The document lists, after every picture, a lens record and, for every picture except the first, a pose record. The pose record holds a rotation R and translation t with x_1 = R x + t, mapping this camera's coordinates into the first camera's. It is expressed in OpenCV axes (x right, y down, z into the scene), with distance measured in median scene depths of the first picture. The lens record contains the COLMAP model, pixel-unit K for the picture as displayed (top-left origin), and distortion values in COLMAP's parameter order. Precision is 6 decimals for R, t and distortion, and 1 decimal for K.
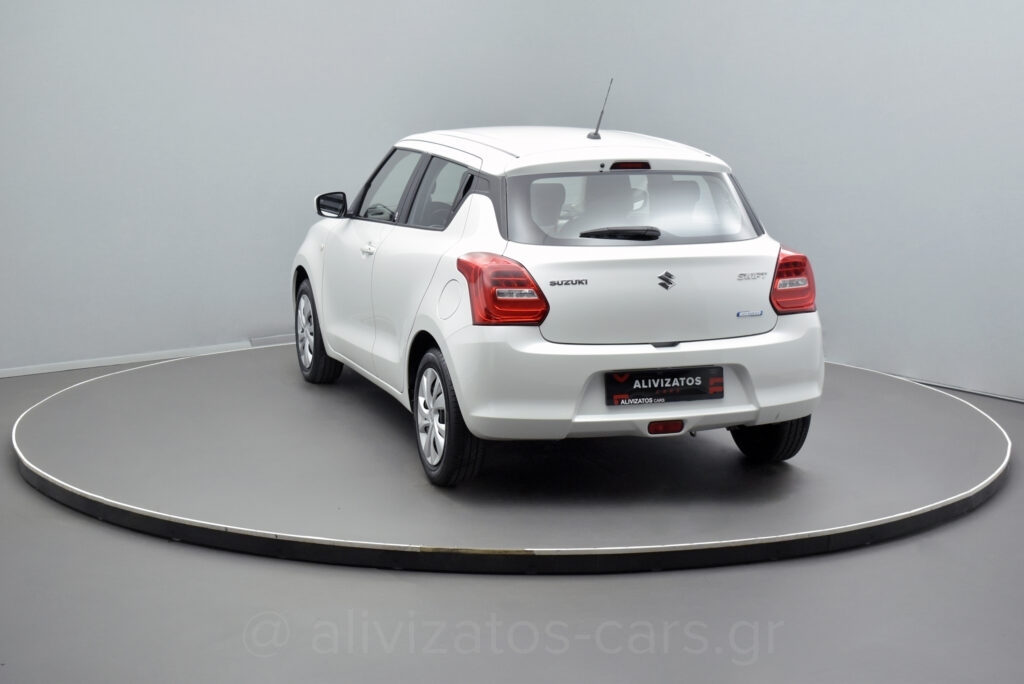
lens RADIAL K [[1694.9, 0, 512.0], [0, 1694.9, 342.0], [0, 0, 1]] dist [-0.019812, 0.010756]
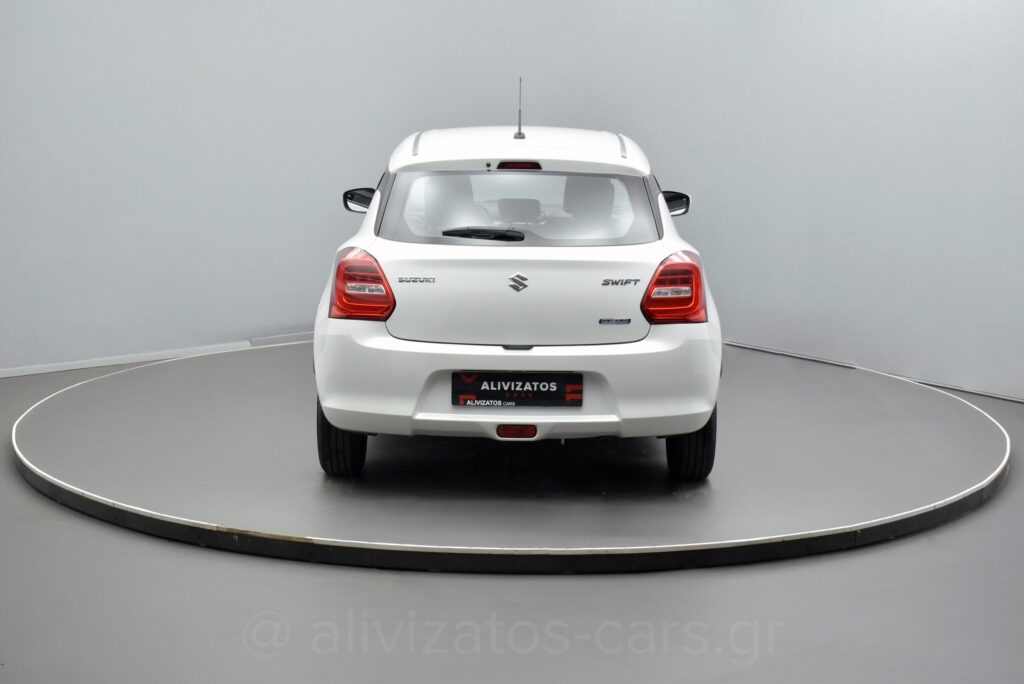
lens RADIAL K [[1694.9, 0, 512.0], [0, 1694.9, 342.0], [0, 0, 1]] dist [-0.019812, 0.010756]
pose [[0.942497, 0.056545, -0.329397, 0.409134], [-0.055762, 0.998374, 0.011834, -0.013064], [0.329531, 0.007215, 0.944117, 0.067927]]
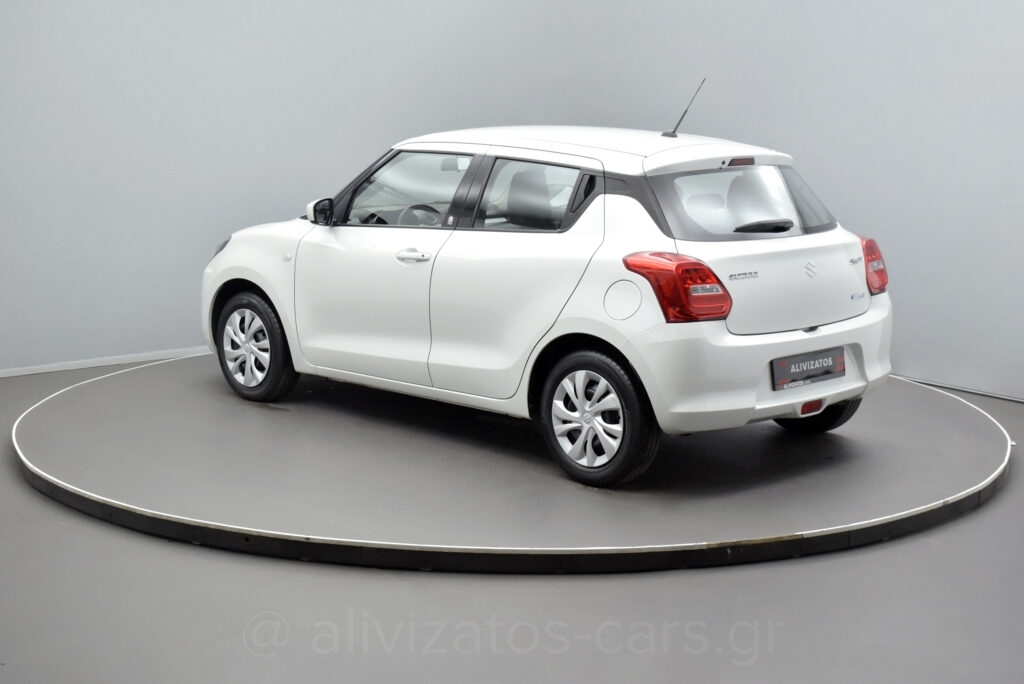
lens RADIAL K [[1694.9, 0, 512.0], [0, 1694.9, 342.0], [0, 0, 1]] dist [-0.019812, 0.010756]
pose [[0.906056, -0.073792, 0.416675, -0.517112], [0.071071, 0.997227, 0.022064, -0.027051], [-0.417148, 0.009622, 0.908788, 0.113013]]
